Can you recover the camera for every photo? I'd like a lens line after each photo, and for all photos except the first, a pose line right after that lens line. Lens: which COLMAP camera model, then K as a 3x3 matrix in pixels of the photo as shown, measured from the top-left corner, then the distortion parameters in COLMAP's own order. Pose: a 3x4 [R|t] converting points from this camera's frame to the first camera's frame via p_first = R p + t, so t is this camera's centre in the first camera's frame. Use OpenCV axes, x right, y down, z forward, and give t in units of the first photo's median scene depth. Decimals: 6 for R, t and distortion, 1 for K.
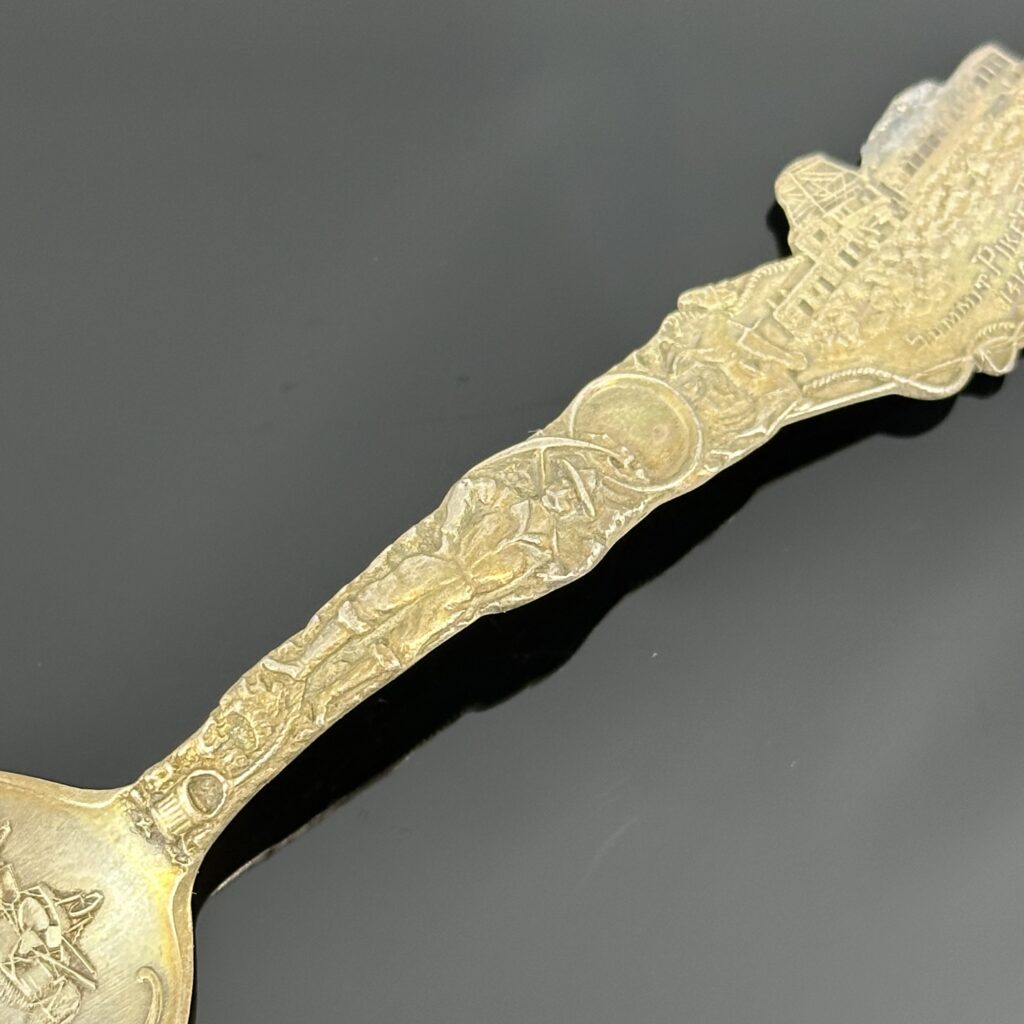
lens RADIAL K [[3260.5, 0, 521.7], [0, 3260.5, 516.5], [0, 0, 1]] dist [0.105194, 0.000000]
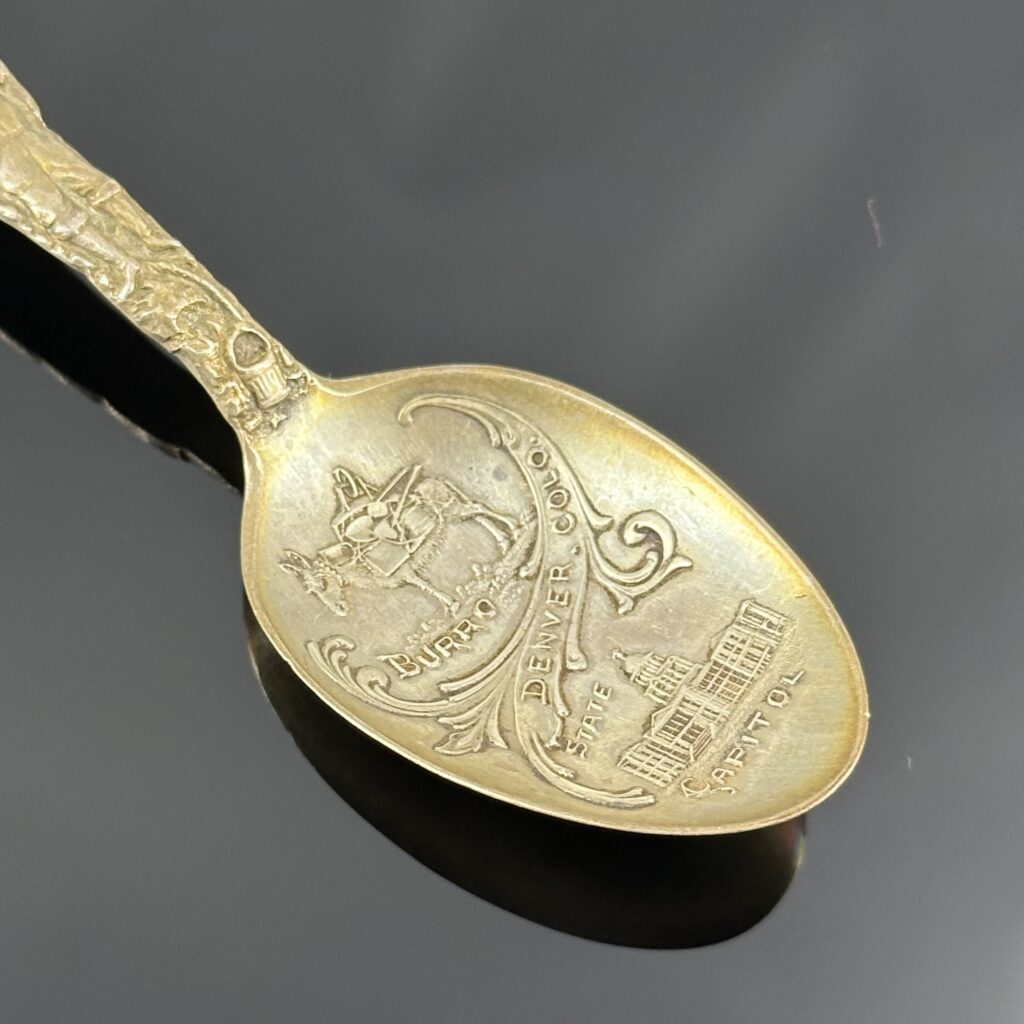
lens RADIAL K [[3260.5, 0, 530.5], [0, 3260.5, 595.9], [0, 0, 1]] dist [0.105194, 0.000000]
pose [[-0.155178, -0.946442, 0.283139, -0.473166], [0.893141, -0.011930, 0.449619, -0.303928], [-0.422160, 0.322654, 0.847157, 0.077996]]
